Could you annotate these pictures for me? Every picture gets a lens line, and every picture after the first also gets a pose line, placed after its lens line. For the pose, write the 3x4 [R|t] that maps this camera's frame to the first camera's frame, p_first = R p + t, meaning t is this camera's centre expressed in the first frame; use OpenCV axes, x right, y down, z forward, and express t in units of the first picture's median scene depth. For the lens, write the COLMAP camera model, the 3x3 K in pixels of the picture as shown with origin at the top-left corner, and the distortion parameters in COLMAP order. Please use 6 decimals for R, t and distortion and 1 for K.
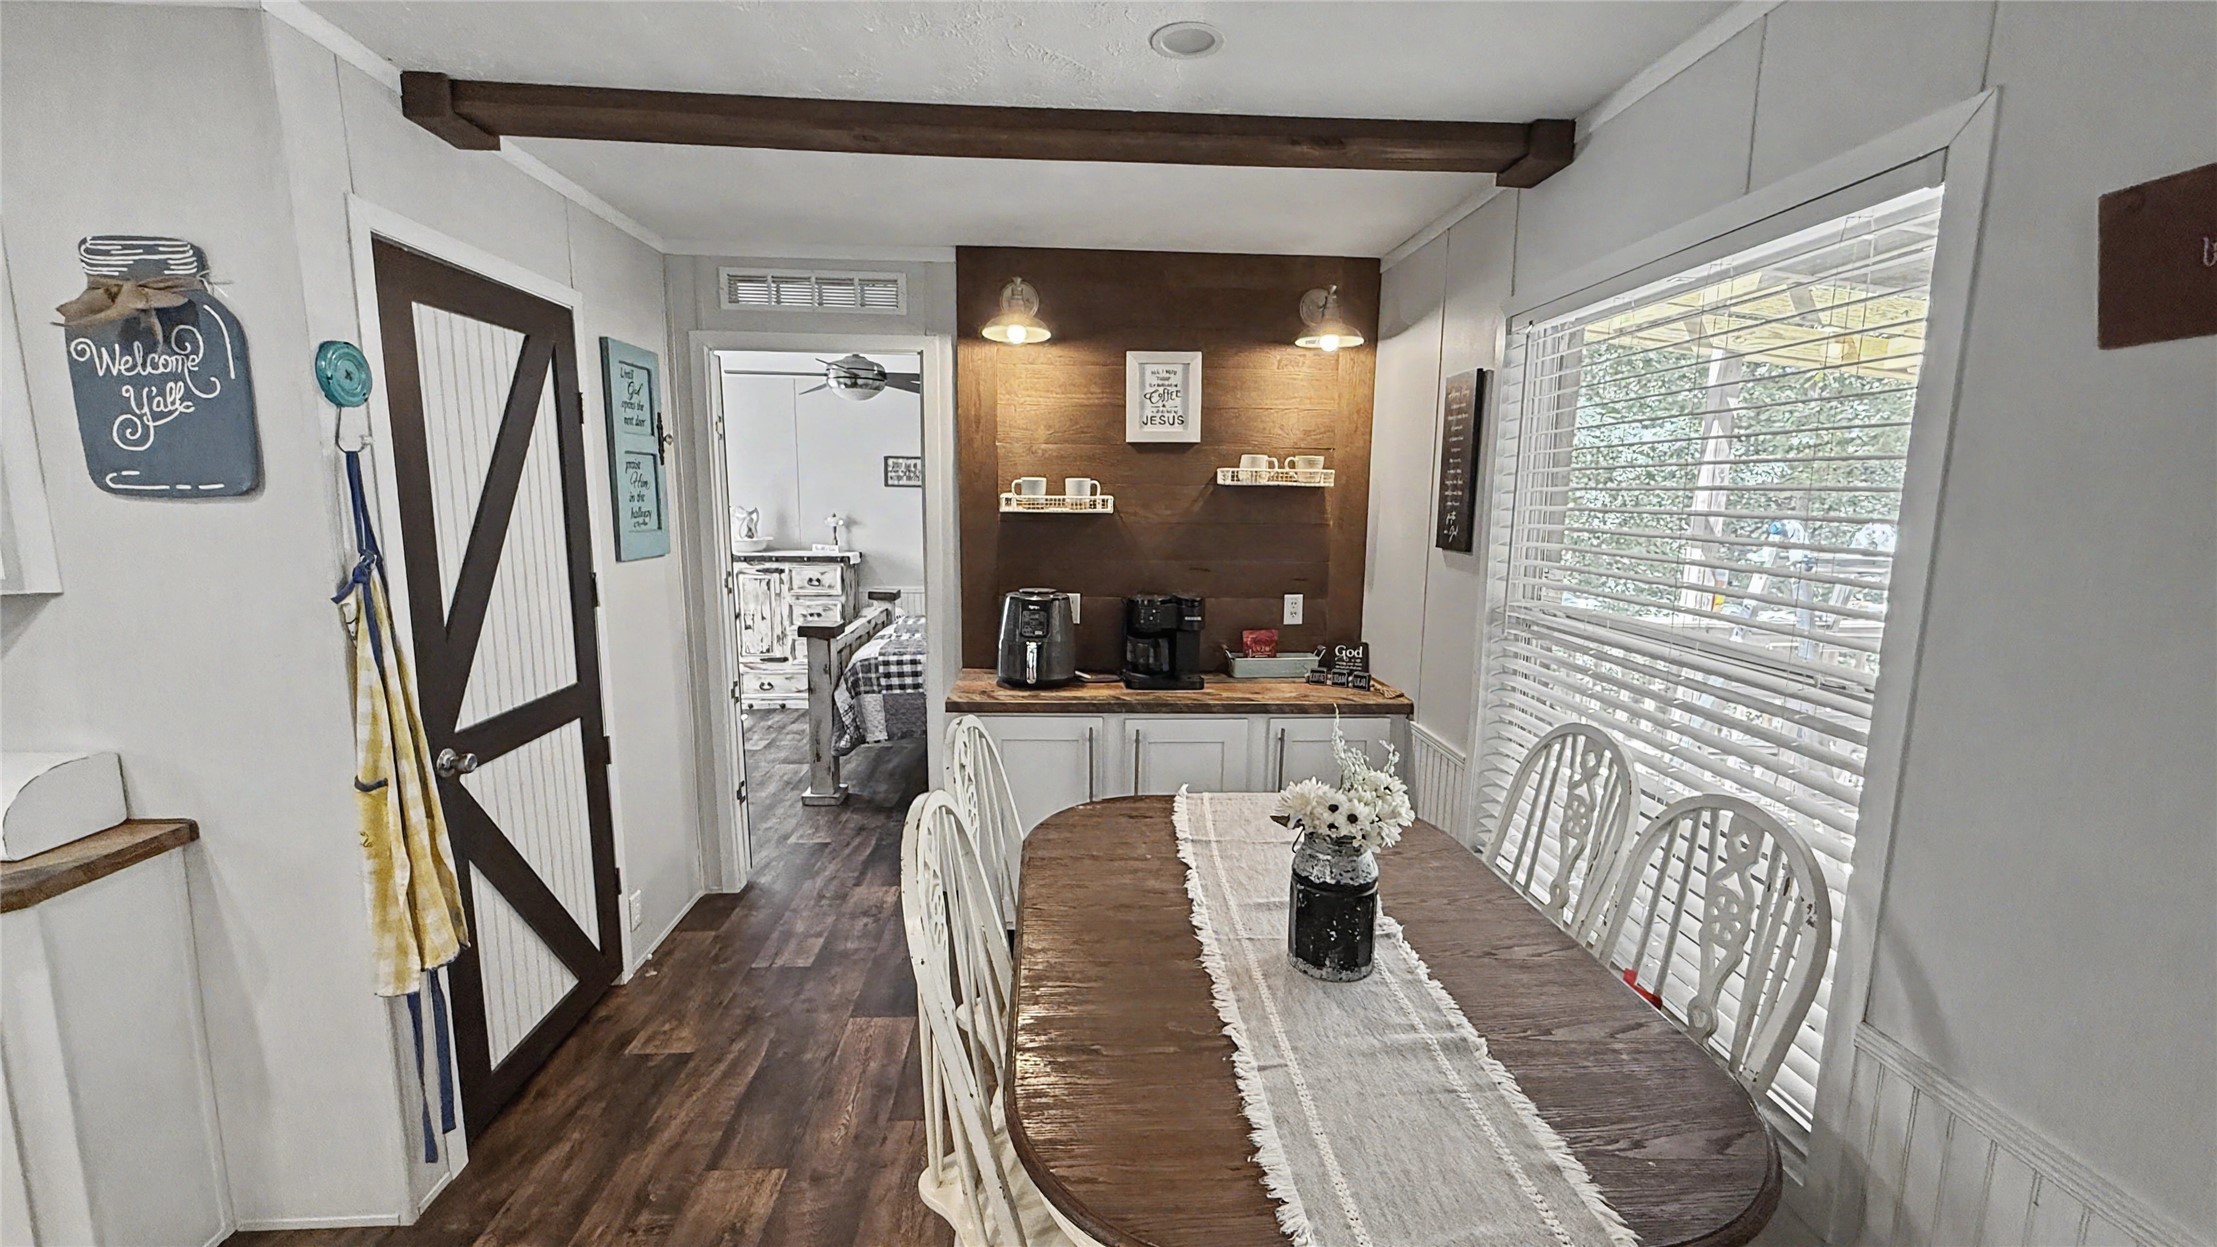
lens RADIAL K [[884.3, 0, 1107.3], [0, 884.3, 624.4], [0, 0, 1]] dist [-0.000347, 0.000065]
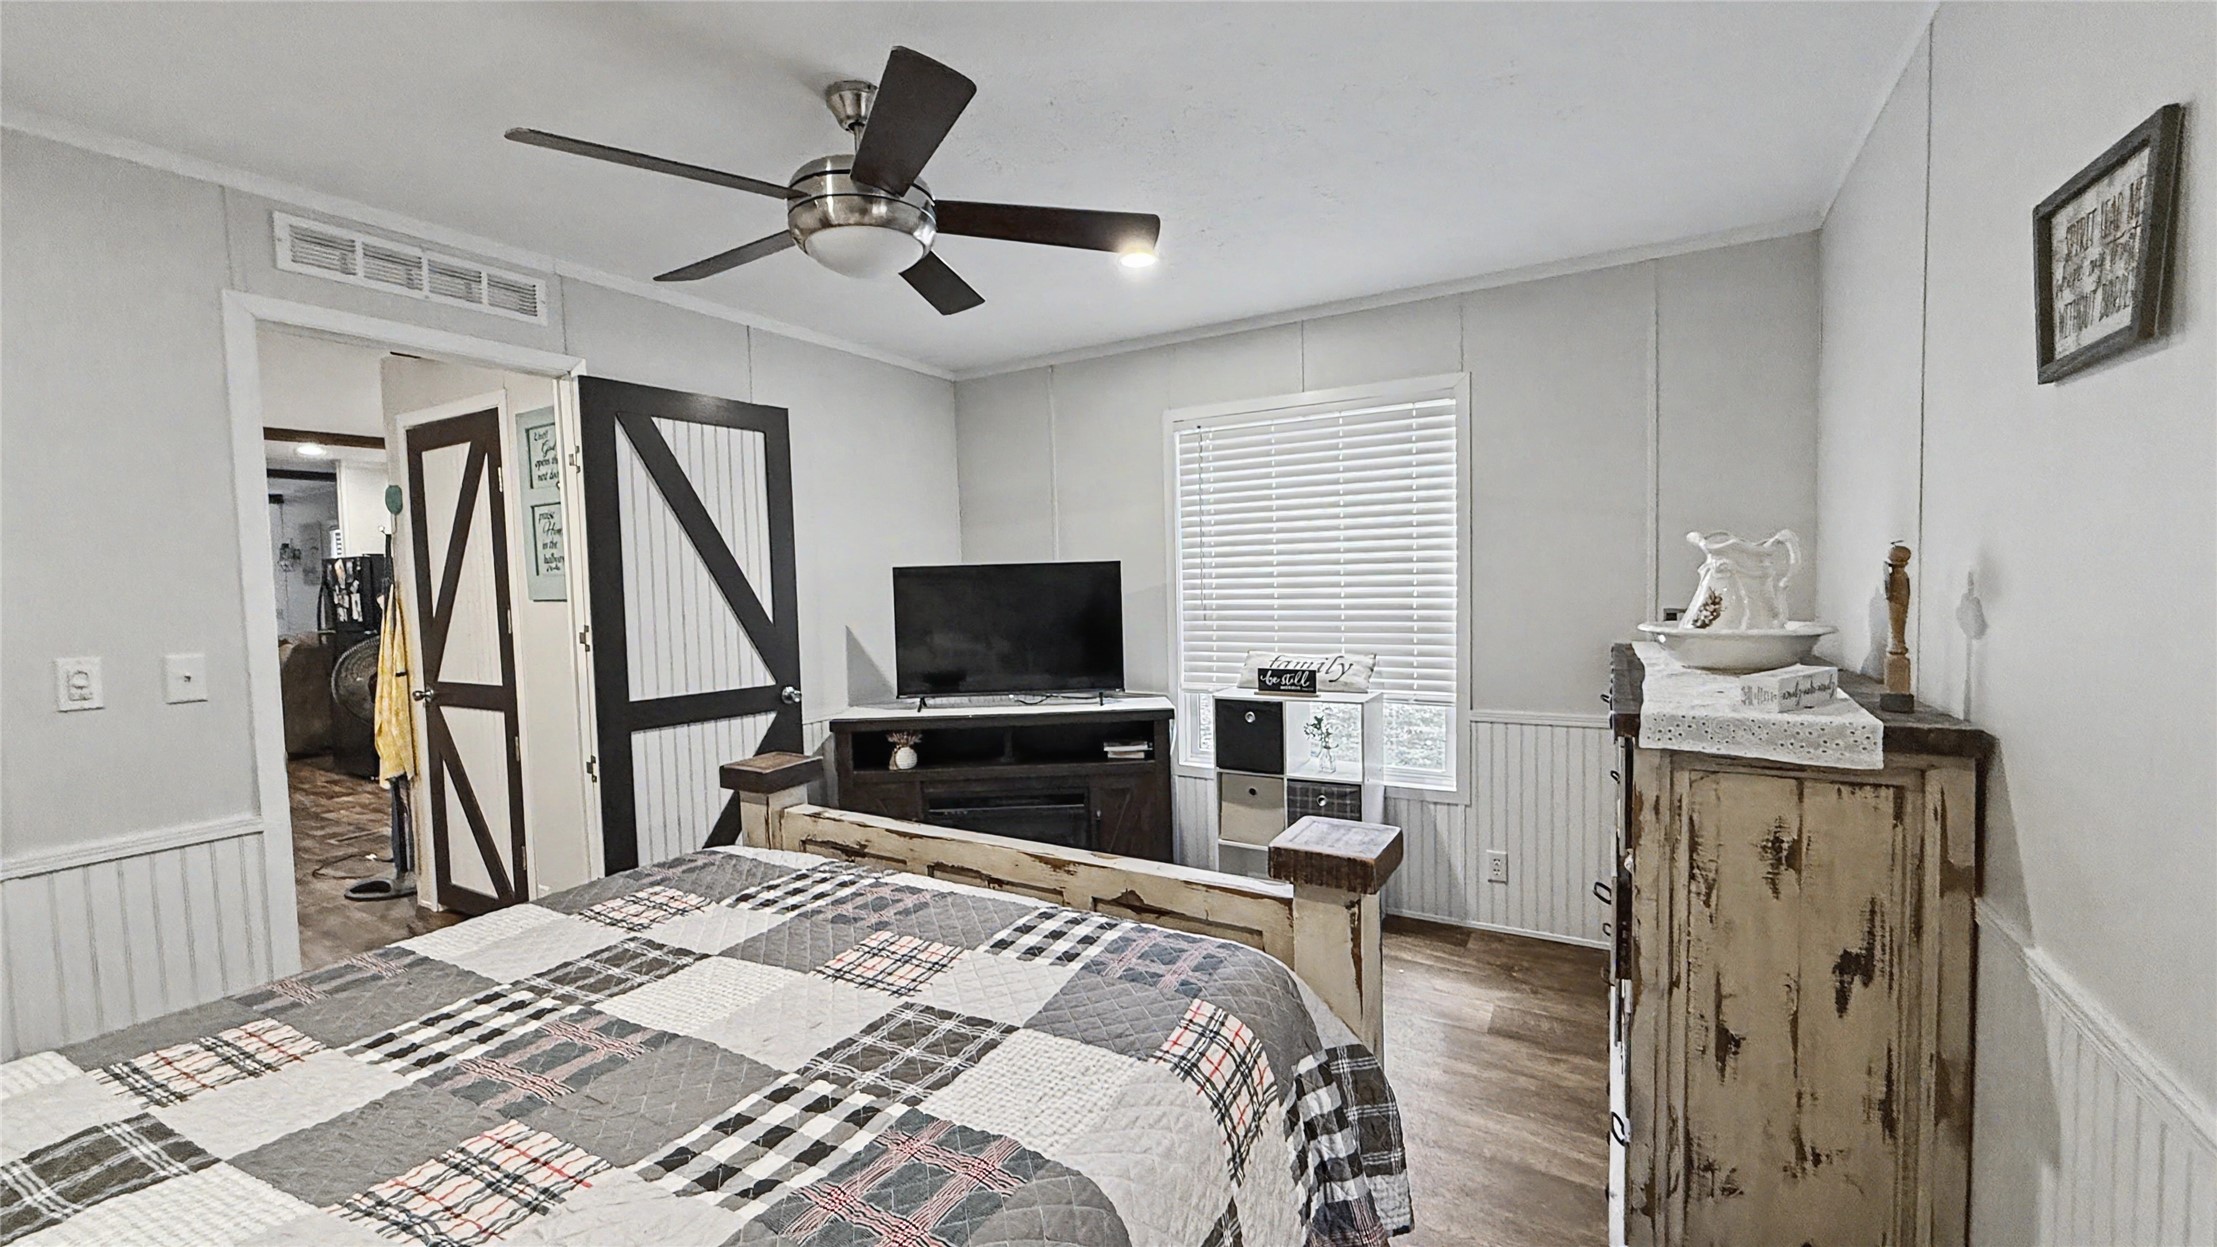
lens RADIAL K [[884.3, 0, 1102.5], [0, 884.3, 630.7], [0, 0, 1]] dist [-0.000347, 0.000065]
pose [[-0.560214, 0.050338, -0.826817, -0.002429], [-0.105397, 0.985708, 0.131423, -0.254165], [0.821616, 0.160769, -0.546901, 2.168930]]
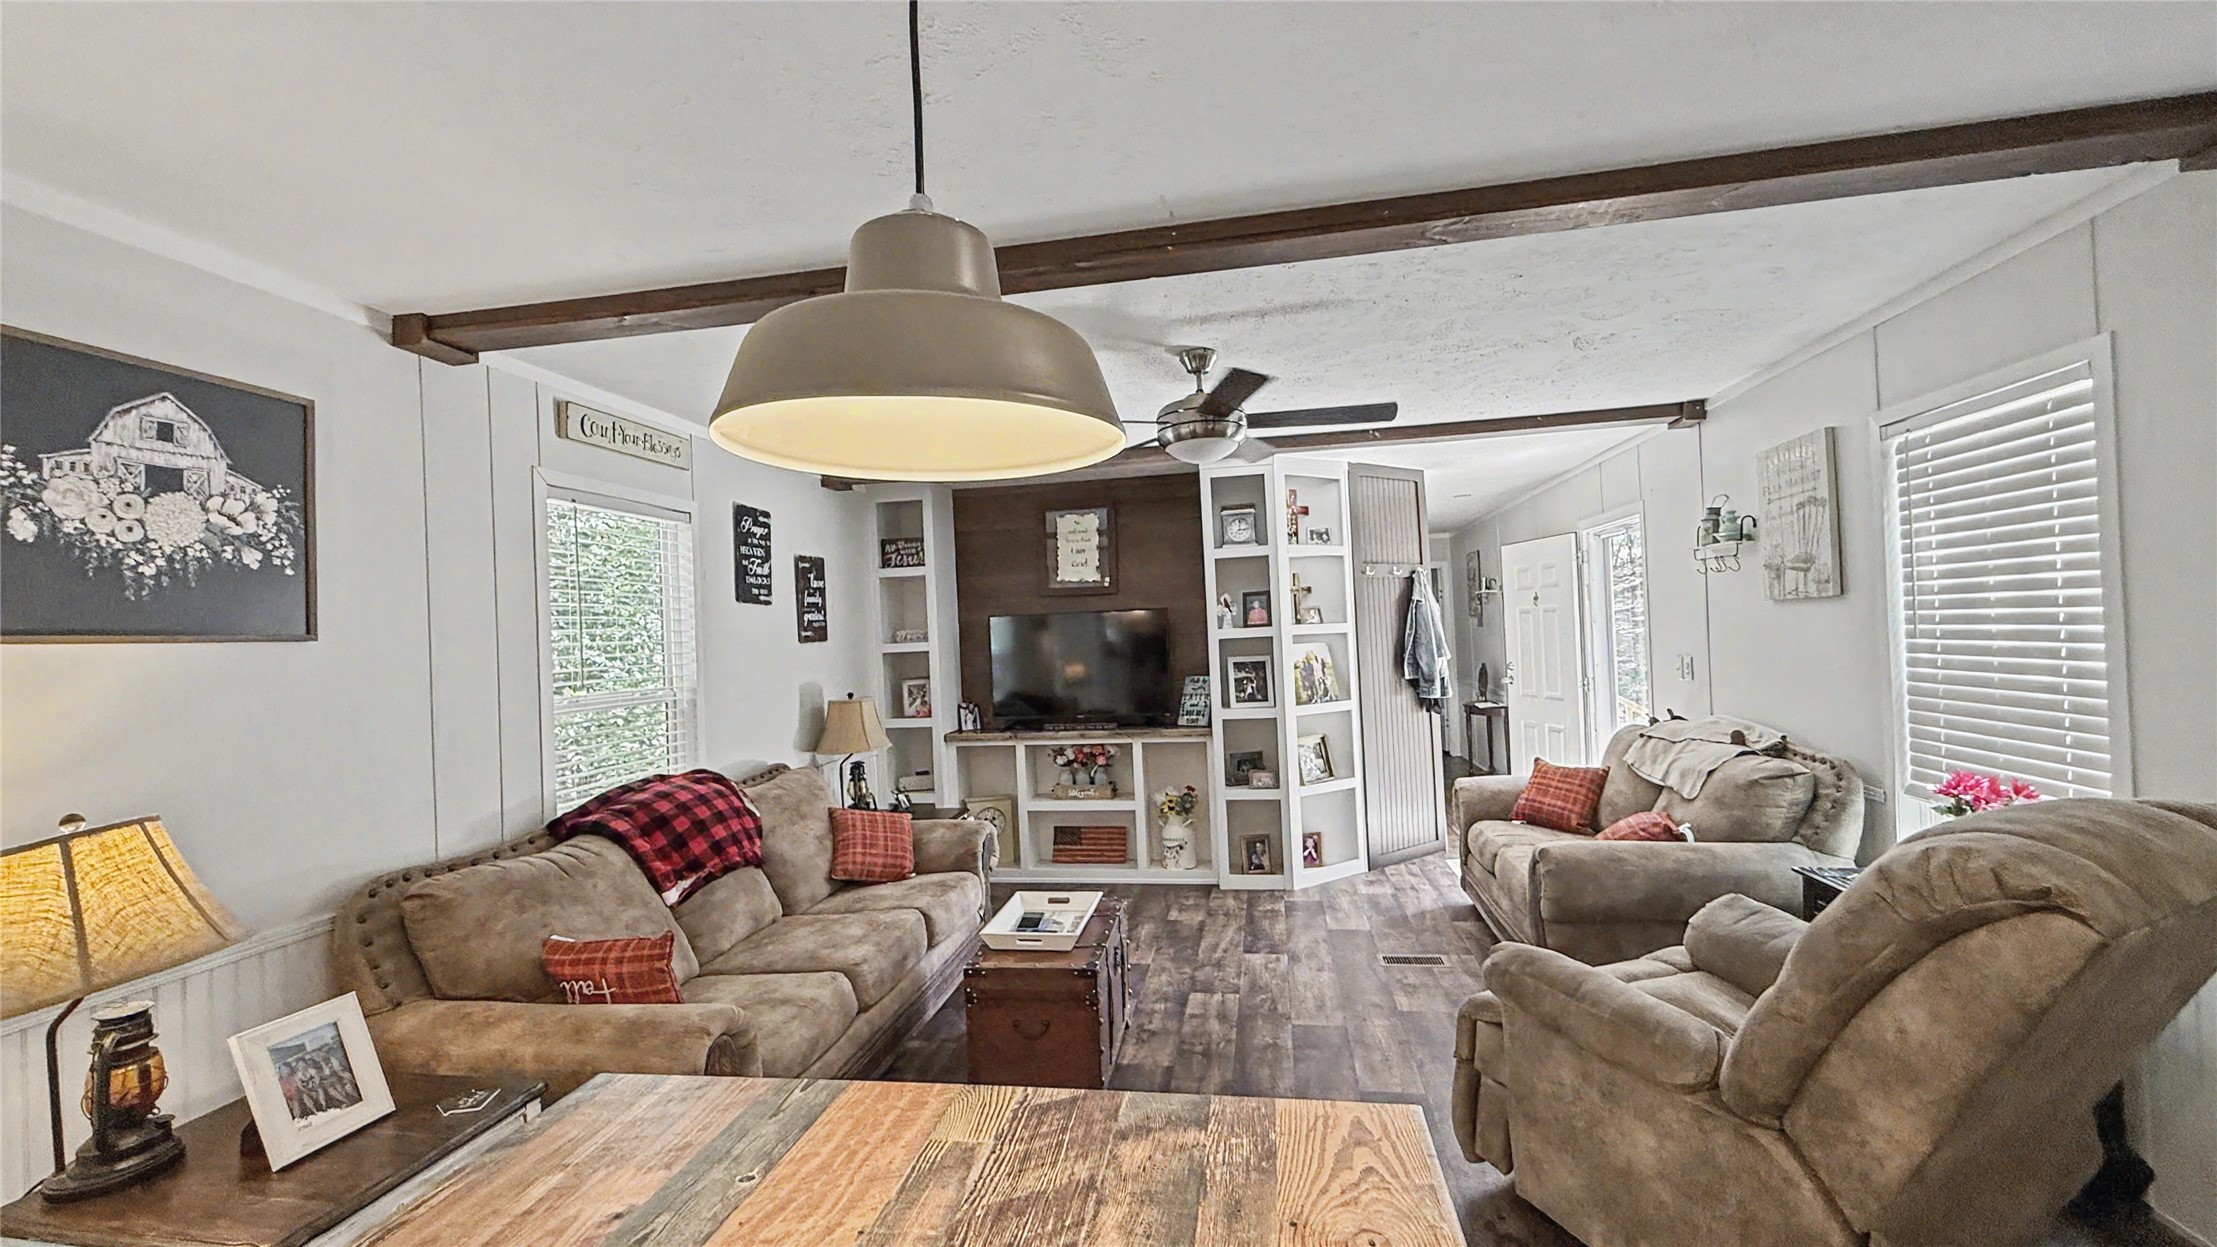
lens RADIAL K [[884.3, 0, 1103.9], [0, 884.3, 625.2], [0, 0, 1]] dist [-0.000347, 0.000065]
pose [[-0.971708, 0.027971, 0.234522, -0.387417], [0.060893, 0.989063, 0.134339, 0.094667], [-0.228199, 0.144819, -0.962784, -0.406332]]
